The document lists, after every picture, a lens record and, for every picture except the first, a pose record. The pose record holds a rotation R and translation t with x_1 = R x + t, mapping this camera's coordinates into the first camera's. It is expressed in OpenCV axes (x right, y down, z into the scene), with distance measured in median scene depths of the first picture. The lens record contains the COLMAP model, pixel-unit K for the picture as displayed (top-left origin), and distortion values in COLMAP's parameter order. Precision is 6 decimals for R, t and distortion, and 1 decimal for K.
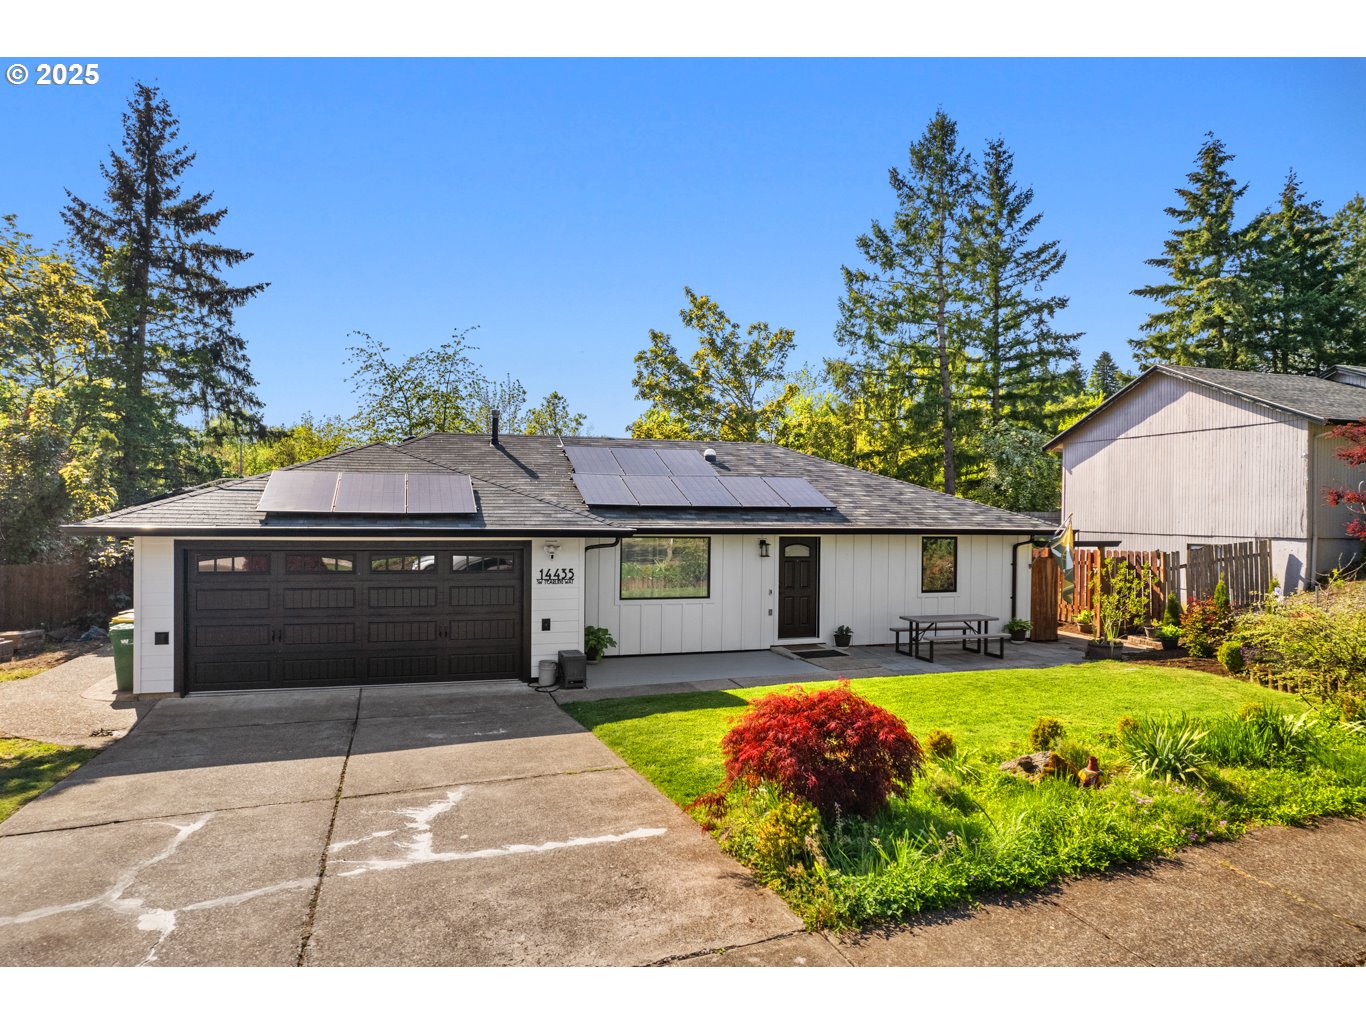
lens RADIAL K [[1070.8, 0, 701.6], [0, 1070.8, 508.8], [0, 0, 1]] dist [-0.050876, 0.065025]
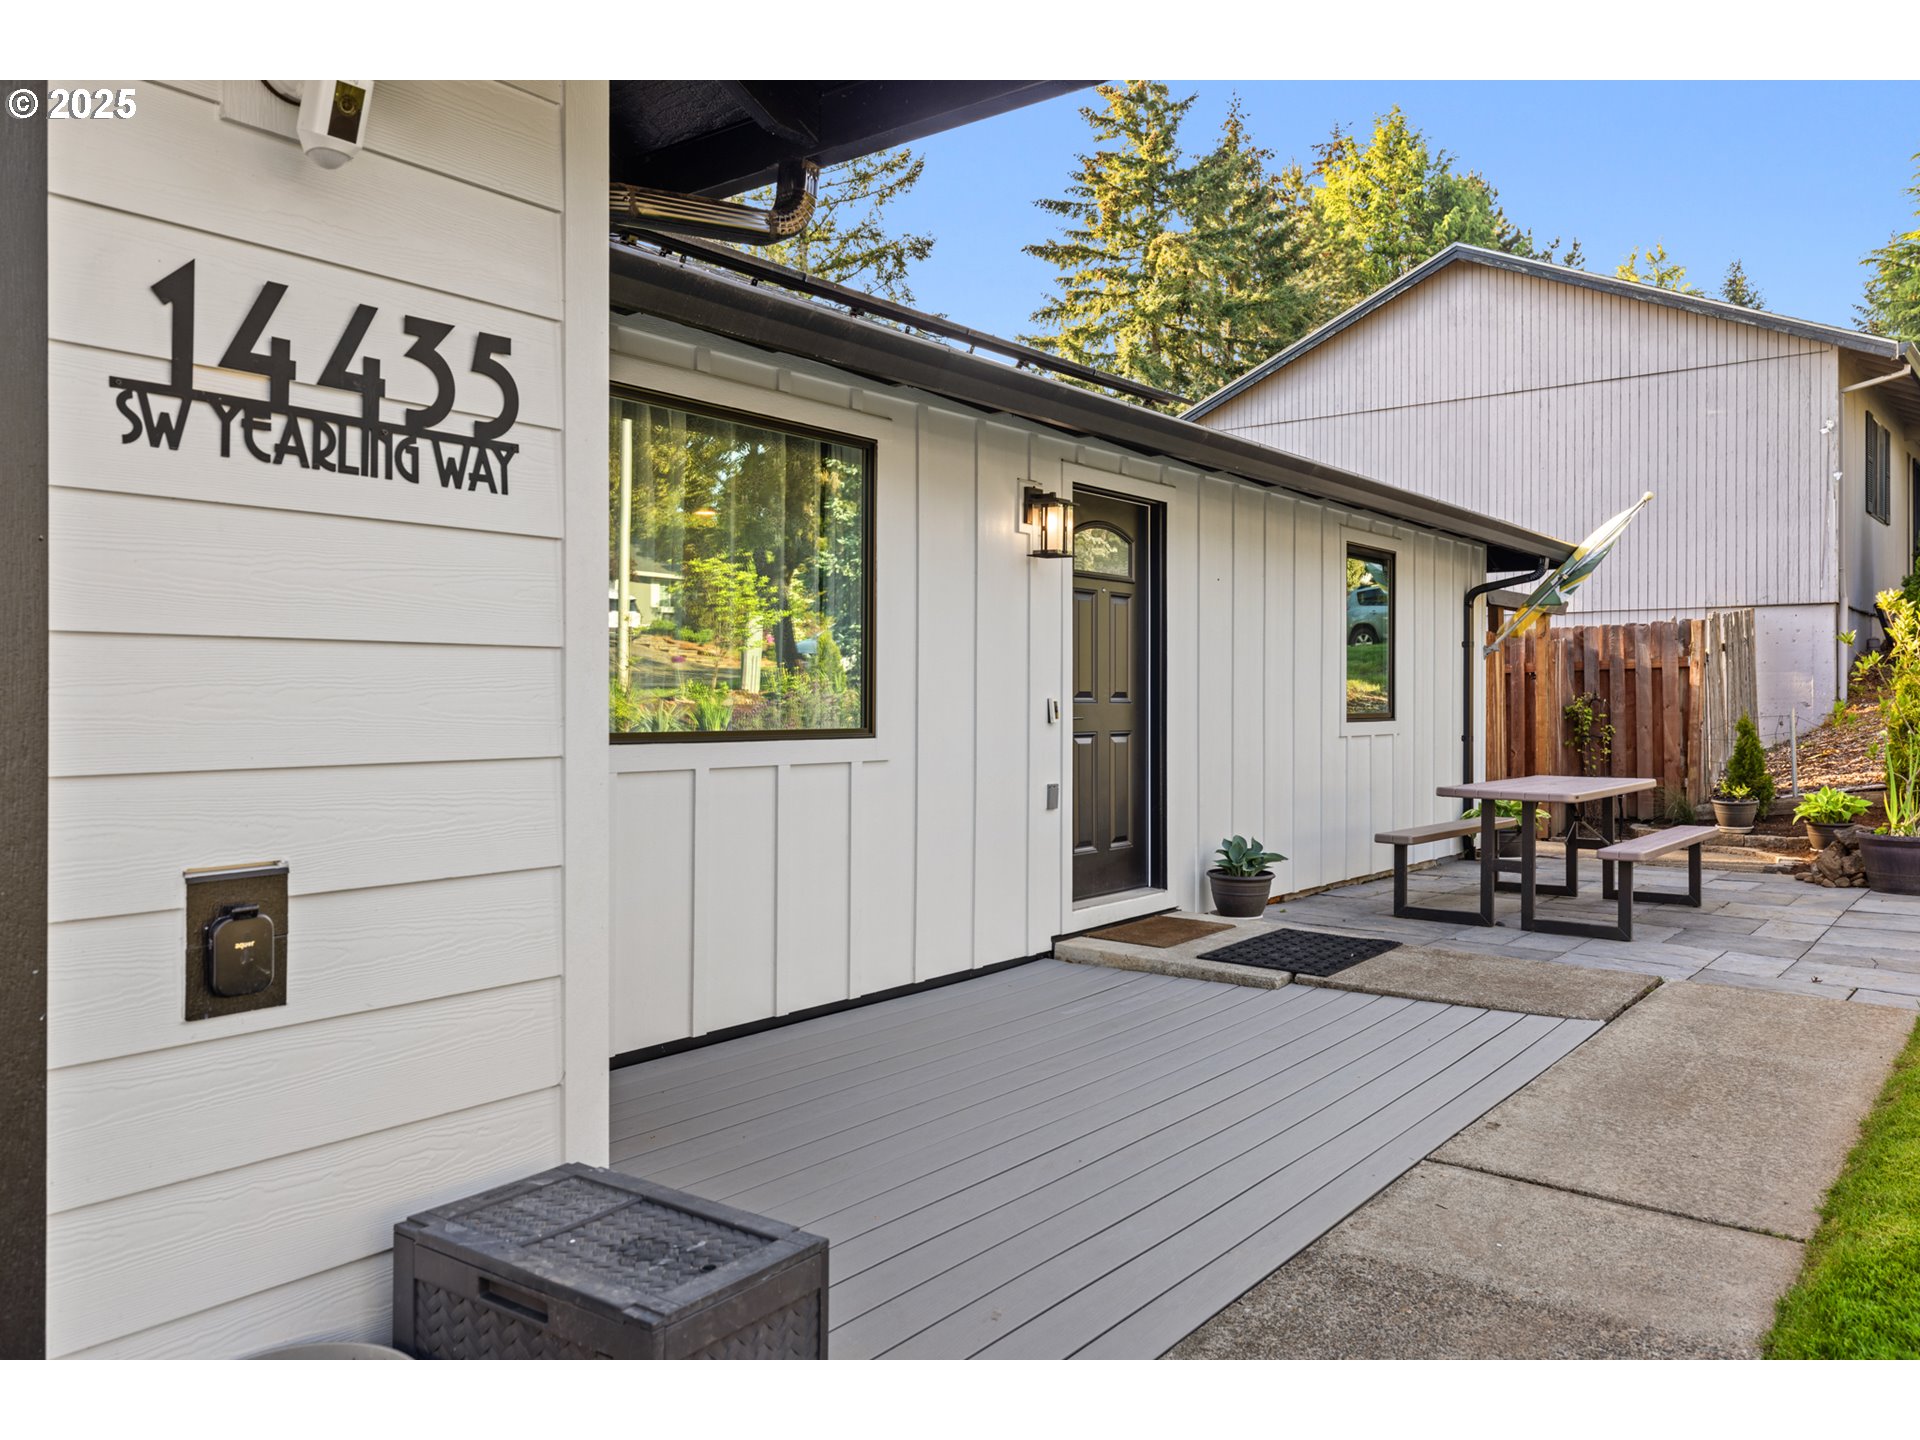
lens RADIAL K [[1505.1, 0, 968.6], [0, 1505.1, 718.4], [0, 0, 1]] dist [-0.050876, 0.065025]
pose [[0.829572, -0.014201, 0.558219, -0.135298], [0.010635, 0.999897, 0.009632, 0.074862], [-0.558299, -0.002054, 0.829637, 0.721924]]
